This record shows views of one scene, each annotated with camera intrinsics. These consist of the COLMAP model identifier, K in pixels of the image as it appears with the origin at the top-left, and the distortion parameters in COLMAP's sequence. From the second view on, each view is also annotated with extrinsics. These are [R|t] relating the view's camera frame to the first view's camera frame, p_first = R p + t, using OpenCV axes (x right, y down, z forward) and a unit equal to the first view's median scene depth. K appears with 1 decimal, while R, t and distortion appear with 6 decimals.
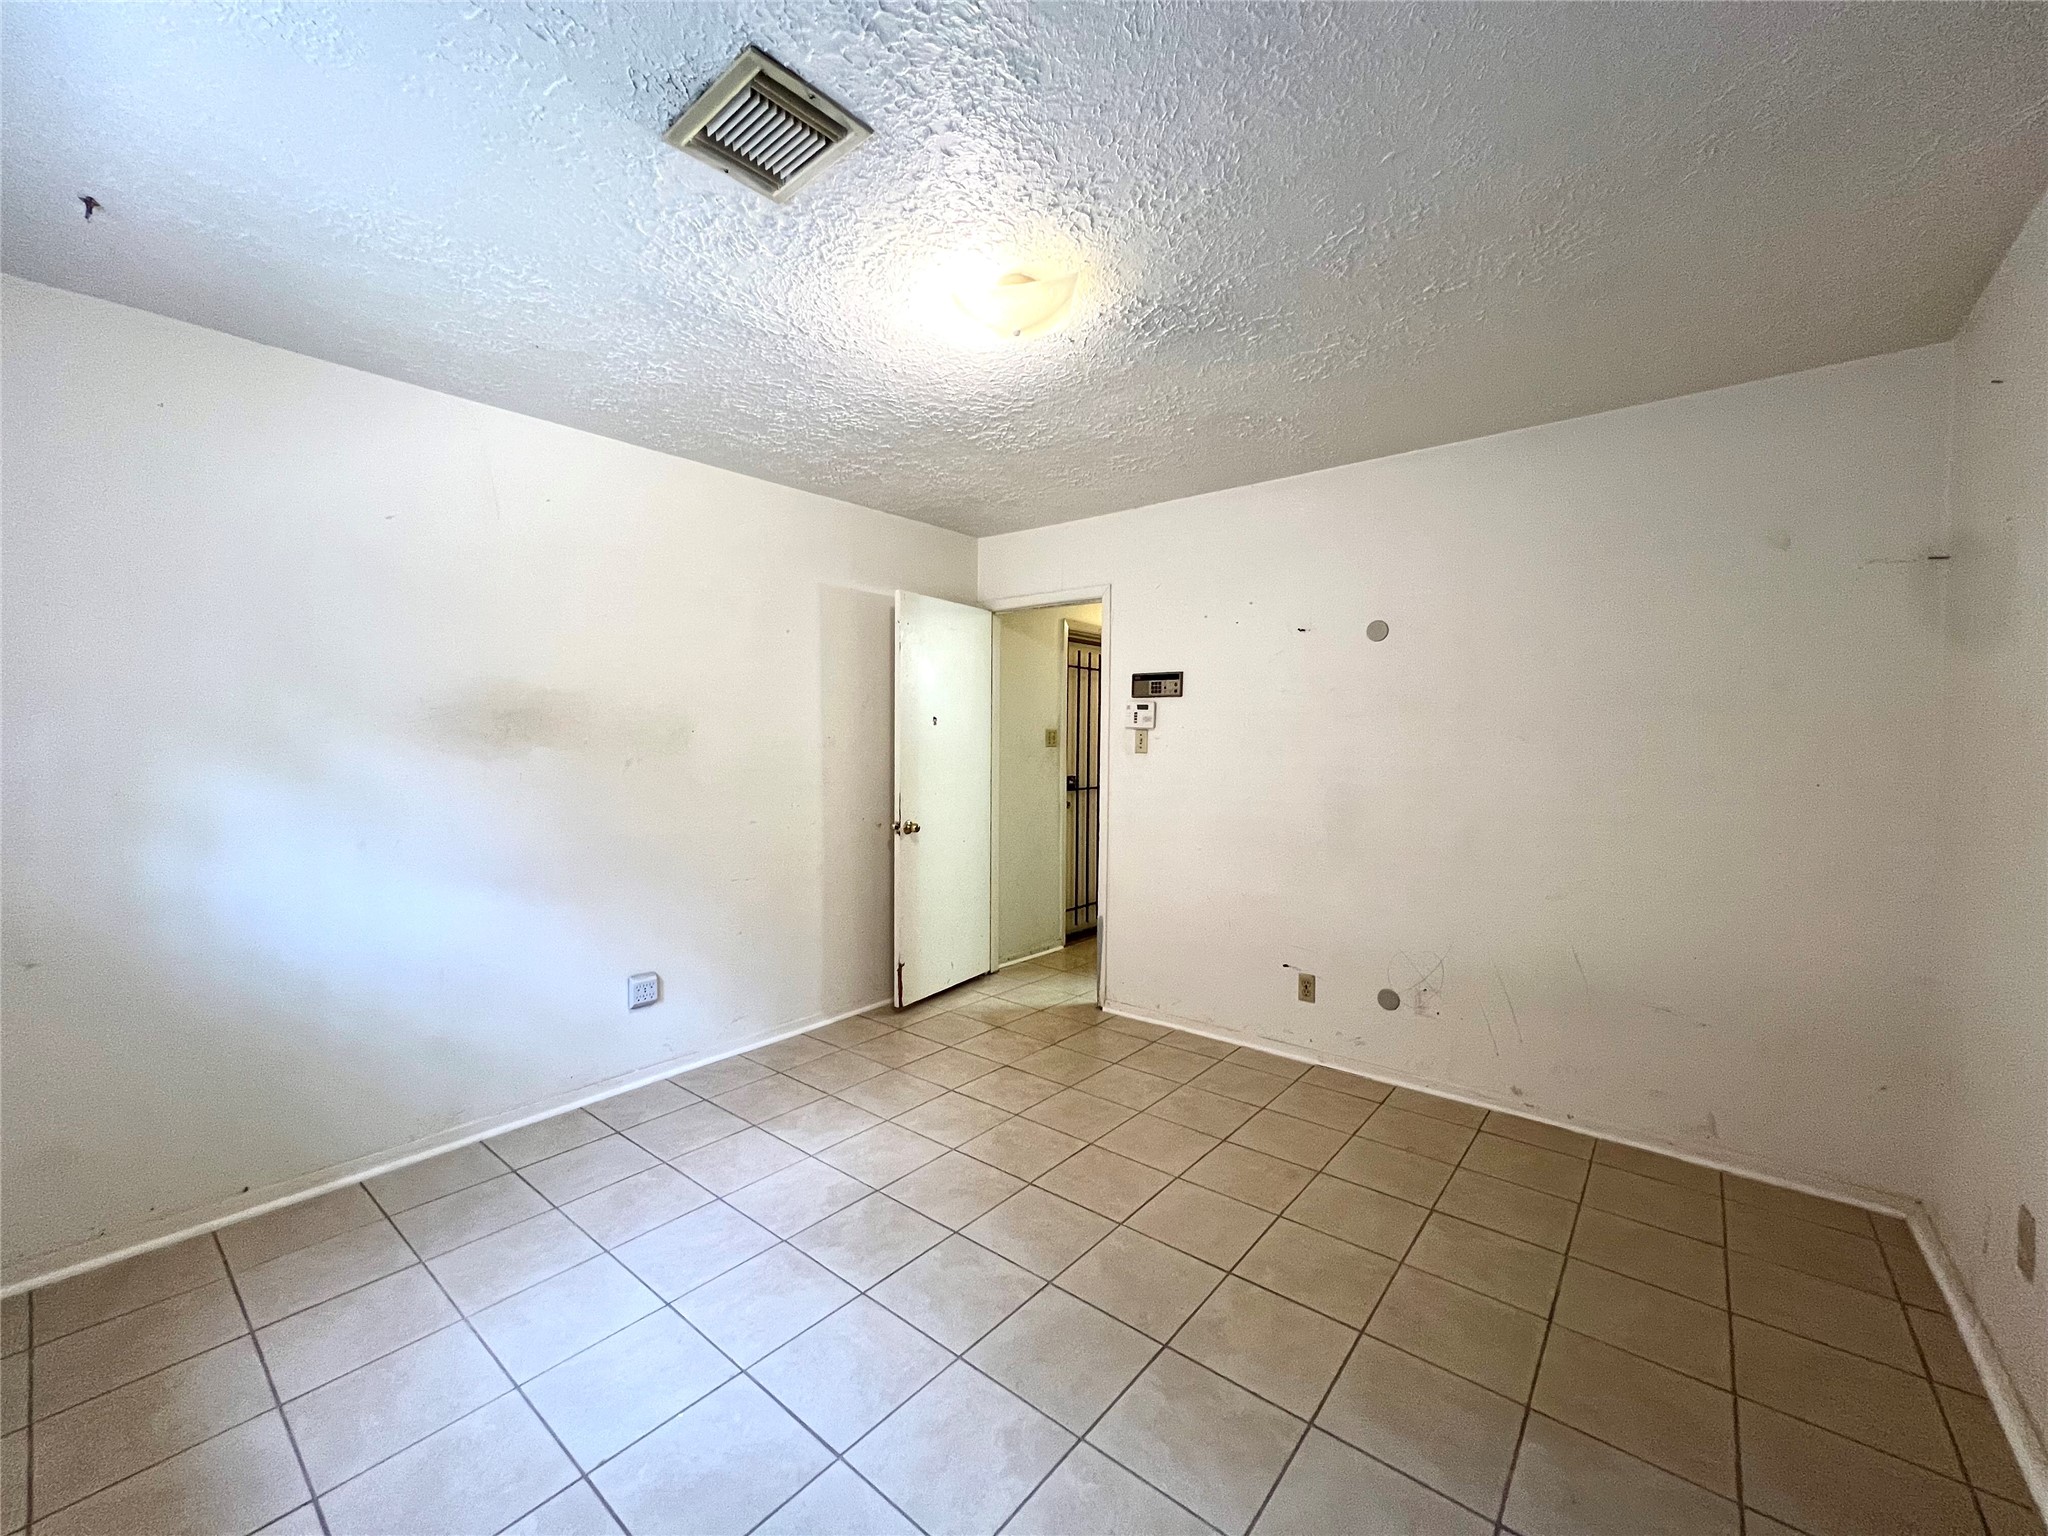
lens RADIAL K [[820.4, 0, 1015.4], [0, 820.4, 761.3], [0, 0, 1]] dist [-0.004132, 0.001380]
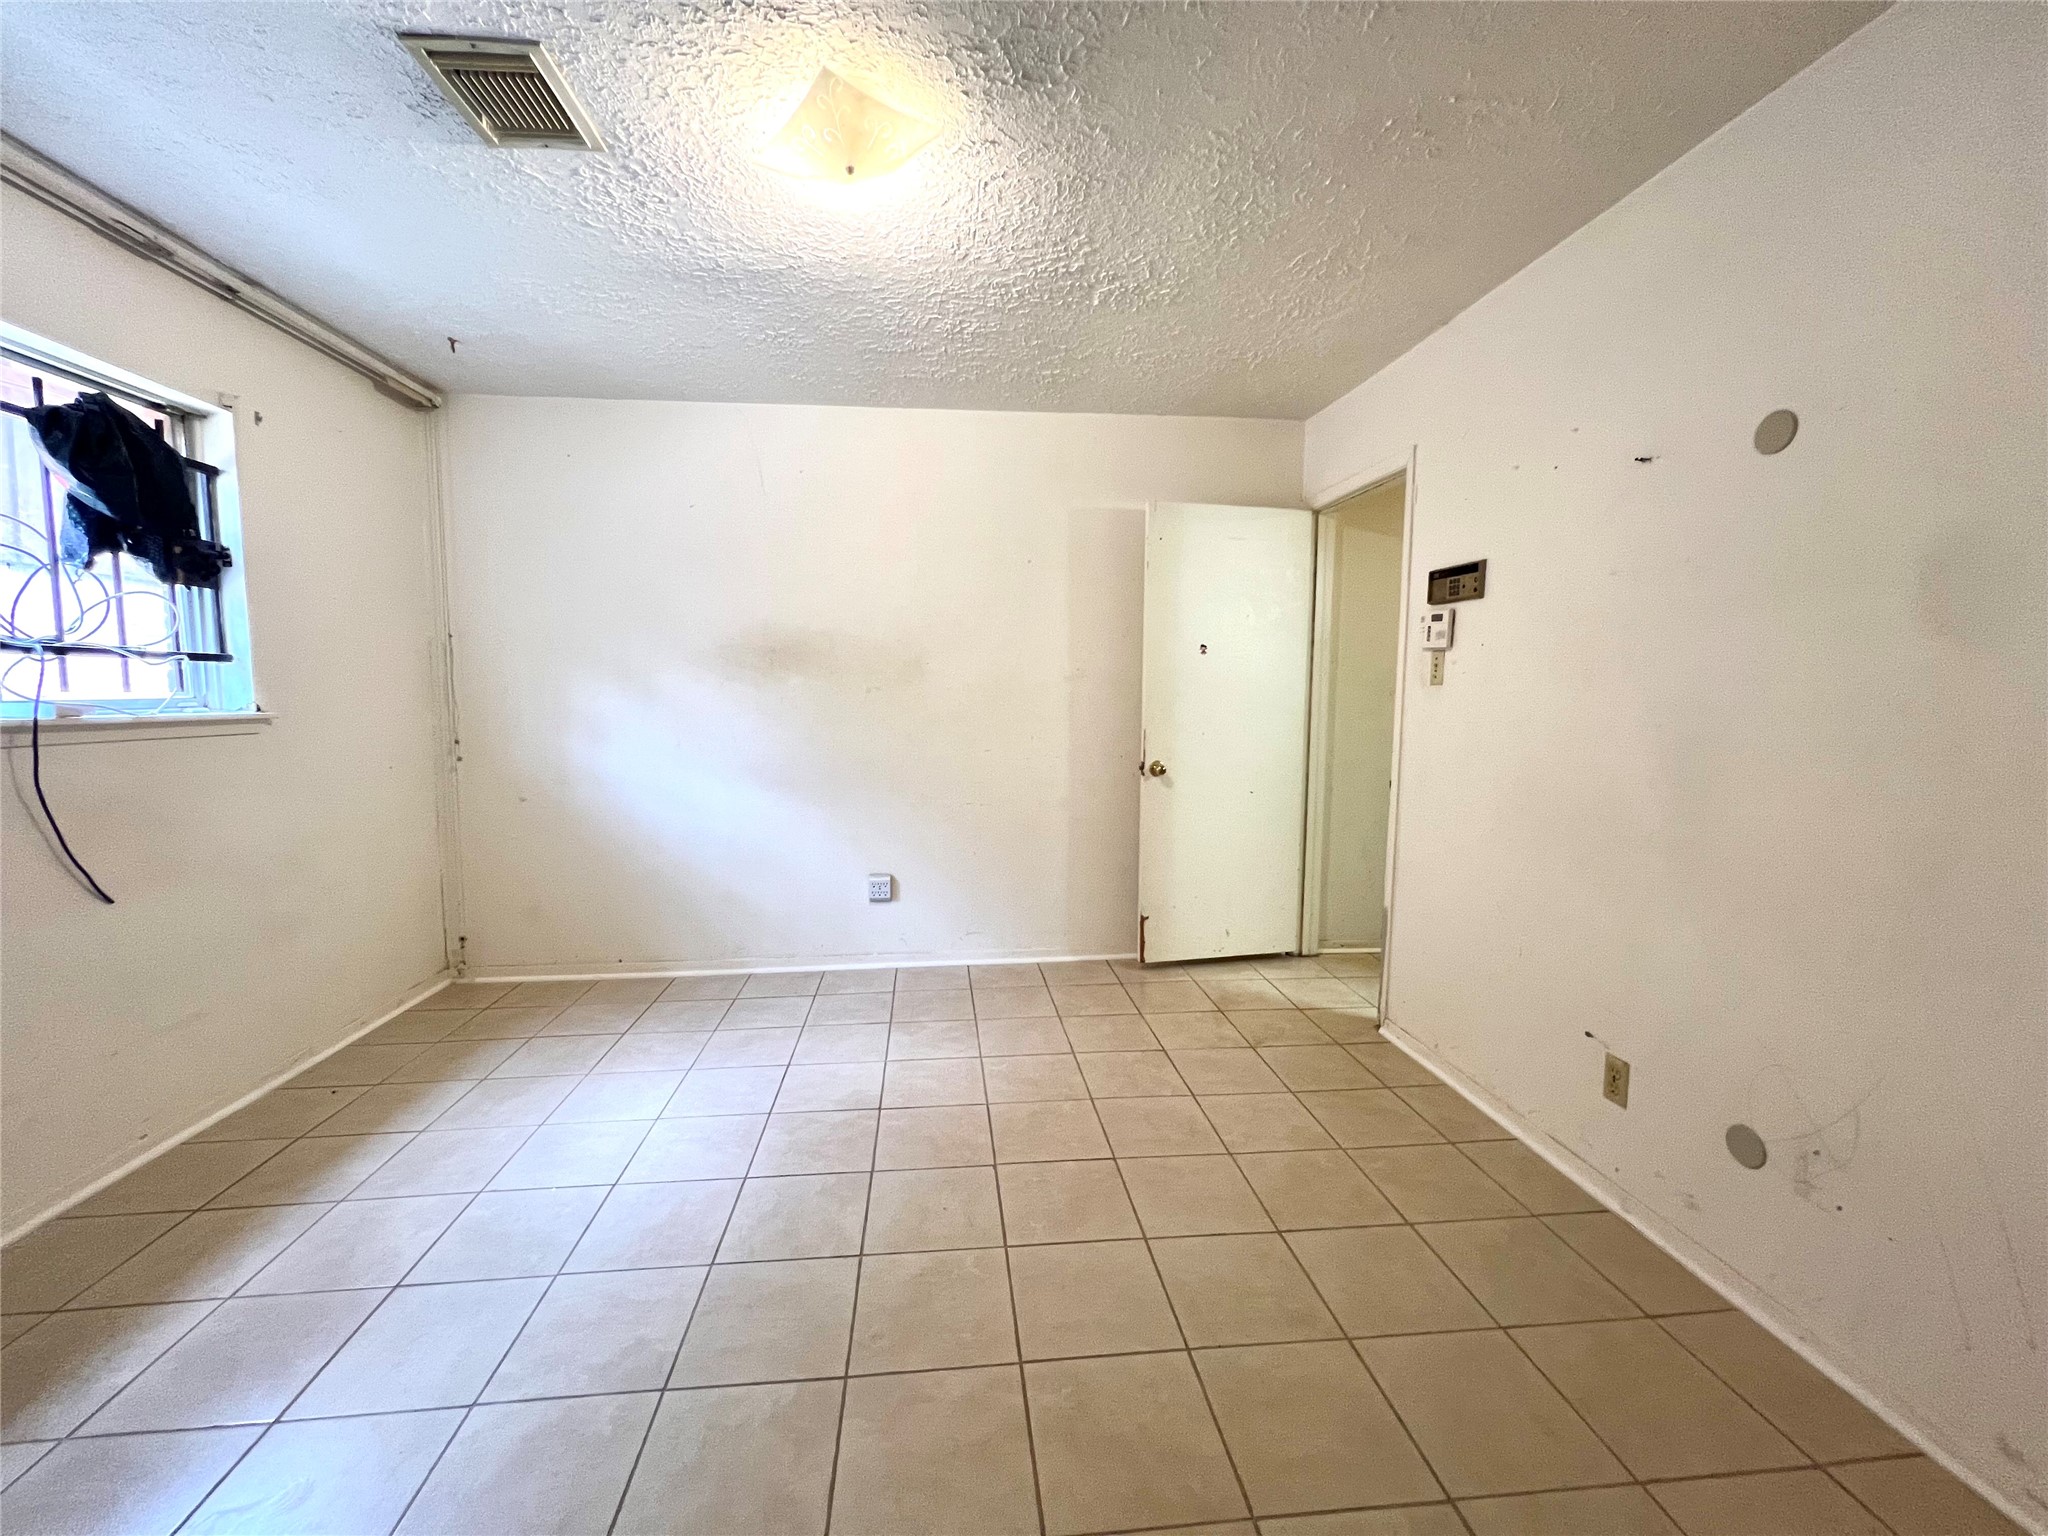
lens RADIAL K [[820.4, 0, 1016.5], [0, 820.4, 760.1], [0, 0, 1]] dist [-0.004132, 0.001380]
pose [[0.715061, 0.060826, -0.696411, 0.443550], [-0.019279, 0.997544, 0.067332, 0.015979], [0.698797, -0.034720, 0.714477, 0.288261]]
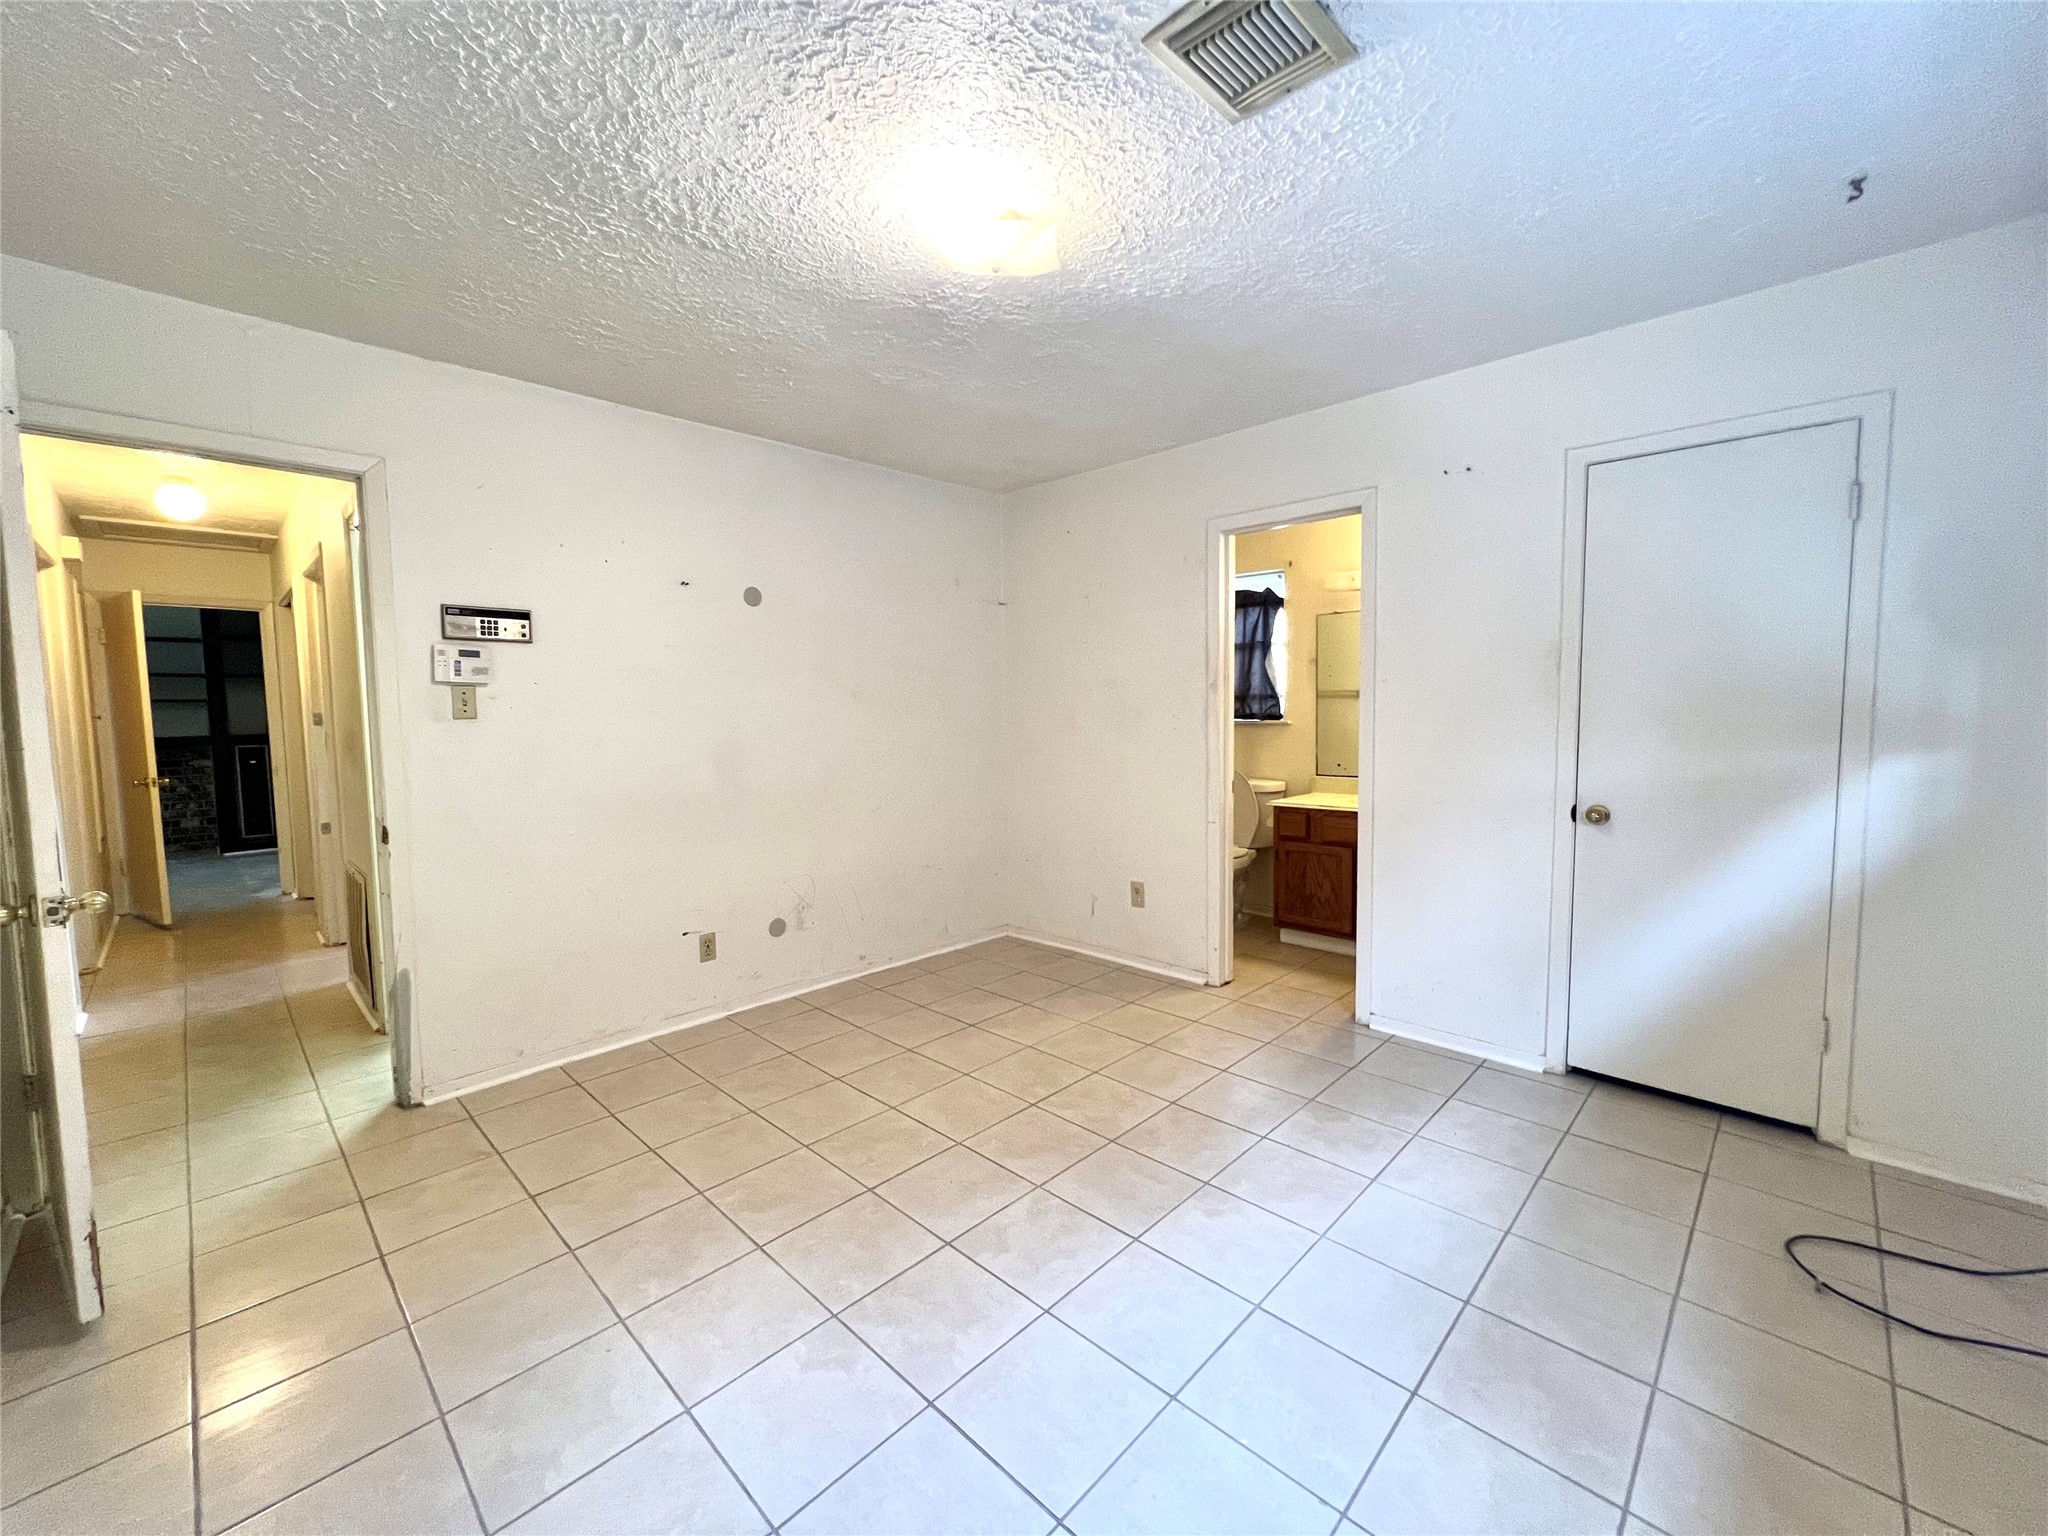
lens RADIAL K [[820.4, 0, 1015.6], [0, 820.4, 760.9], [0, 0, 1]] dist [-0.004132, 0.001380]
pose [[0.080992, -0.076683, 0.993761, -0.588498], [0.039434, 0.996502, 0.073680, -0.008443], [-0.995934, 0.033220, 0.083733, 0.536791]]
